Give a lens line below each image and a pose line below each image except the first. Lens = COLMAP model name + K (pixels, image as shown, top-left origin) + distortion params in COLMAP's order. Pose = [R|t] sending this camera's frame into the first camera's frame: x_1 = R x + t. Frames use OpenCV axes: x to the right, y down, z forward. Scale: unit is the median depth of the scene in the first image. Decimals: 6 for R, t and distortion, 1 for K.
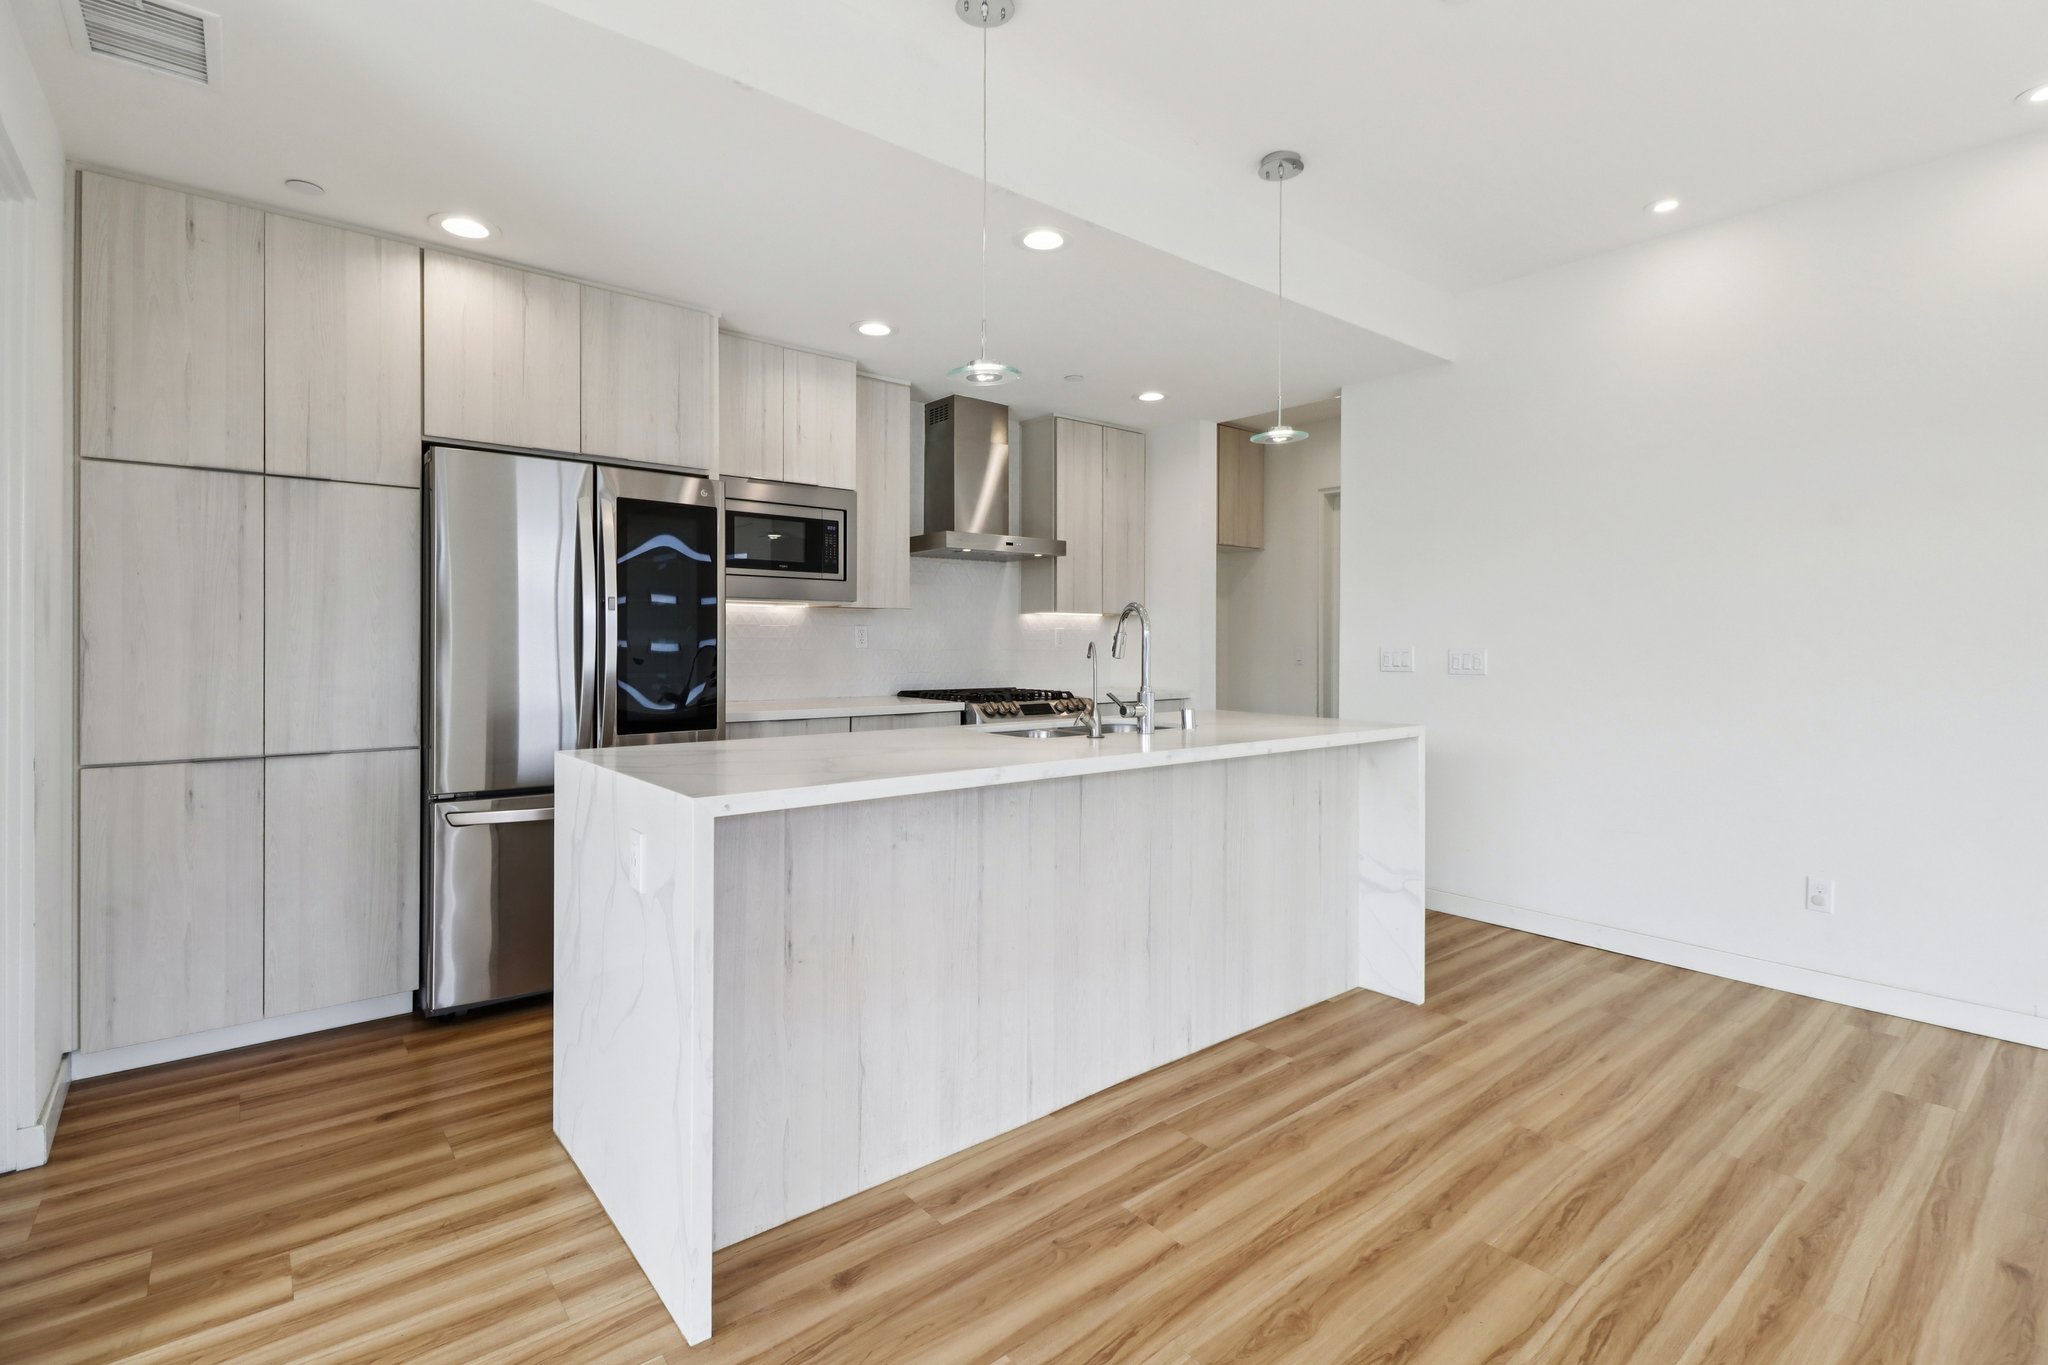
lens RADIAL K [[946.3, 0, 1032.8], [0, 946.3, 644.8], [0, 0, 1]] dist [0.028081, -0.021648]
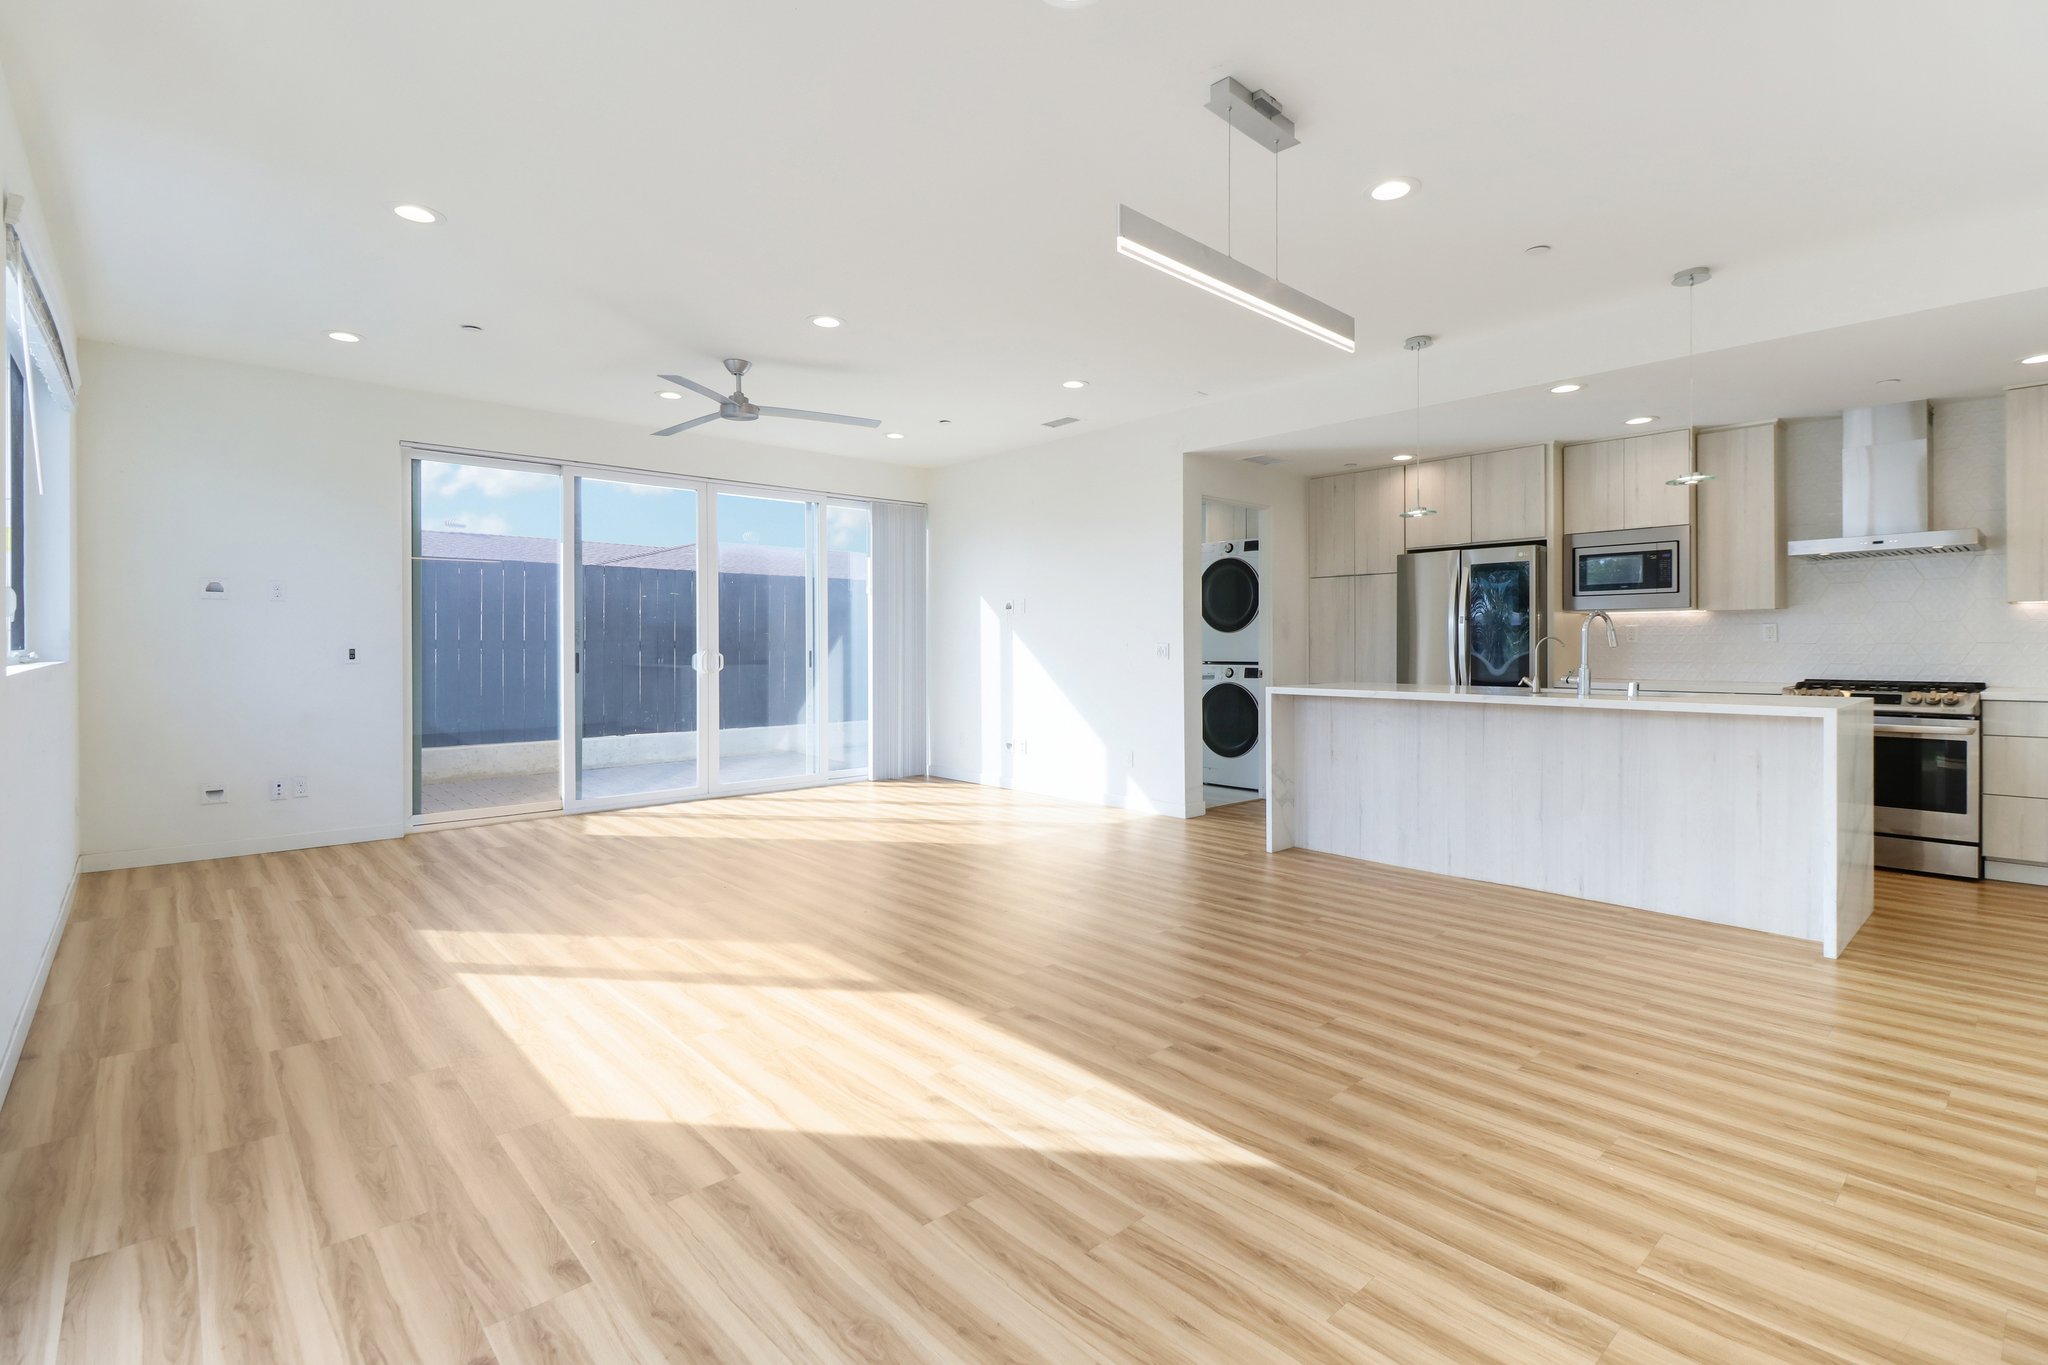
lens RADIAL K [[950.7, 0, 1037.8], [0, 950.7, 649.9], [0, 0, 1]] dist [0.029851, -0.020988]
pose [[0.047752, 0.002159, -0.998857, 1.611274], [0.003057, 0.999993, 0.002308, 0.012632], [0.998855, -0.003164, 0.047745, 0.024581]]
